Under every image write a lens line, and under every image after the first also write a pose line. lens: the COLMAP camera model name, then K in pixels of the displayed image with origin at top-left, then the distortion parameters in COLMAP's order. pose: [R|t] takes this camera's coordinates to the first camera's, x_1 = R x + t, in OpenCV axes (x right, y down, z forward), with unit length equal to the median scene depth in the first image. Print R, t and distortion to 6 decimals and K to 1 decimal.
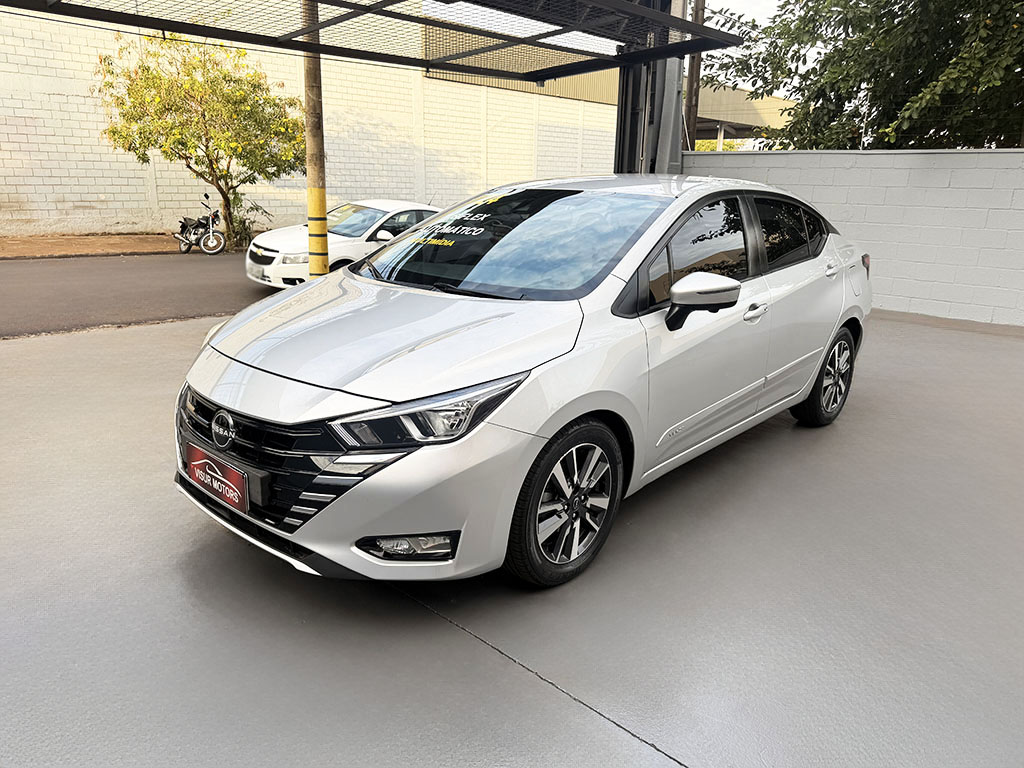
lens RADIAL K [[757.5, 0, 515.9], [0, 757.5, 383.5], [0, 0, 1]] dist [0.051897, -0.068129]
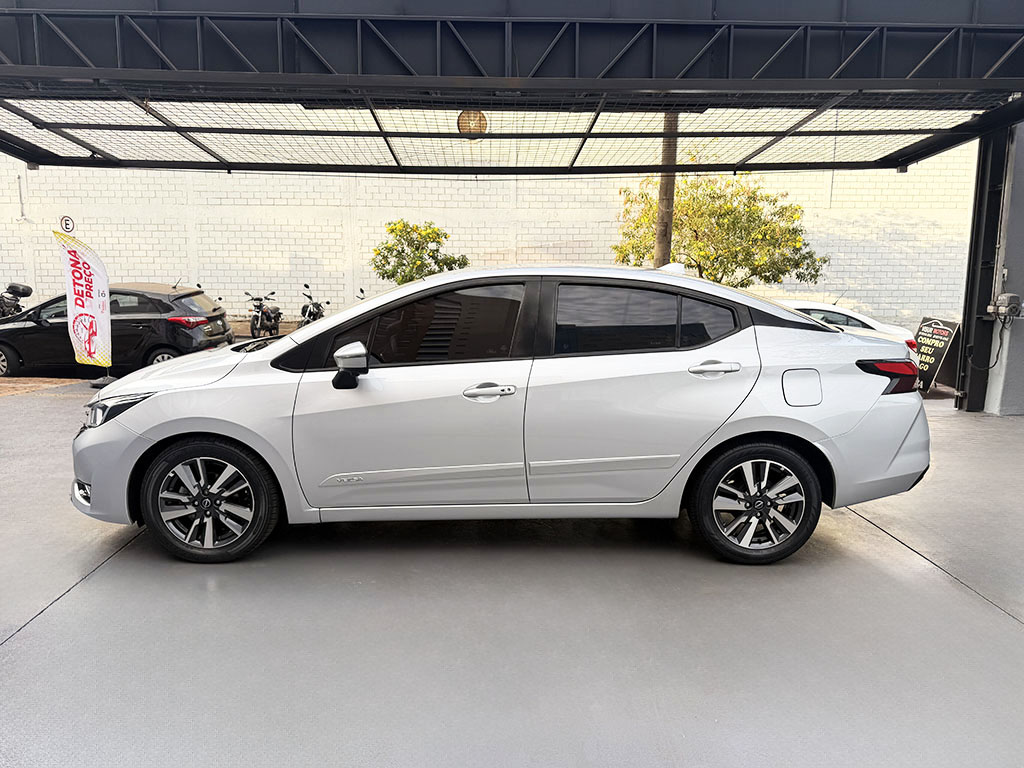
lens RADIAL K [[757.5, 0, 515.9], [0, 757.5, 383.5], [0, 0, 1]] dist [0.051897, -0.068129]
pose [[0.673277, 0.079128, -0.735145, 1.102165], [-0.179725, 0.981952, -0.058907, -0.050859], [0.717215, 0.171785, 0.675346, 0.357439]]
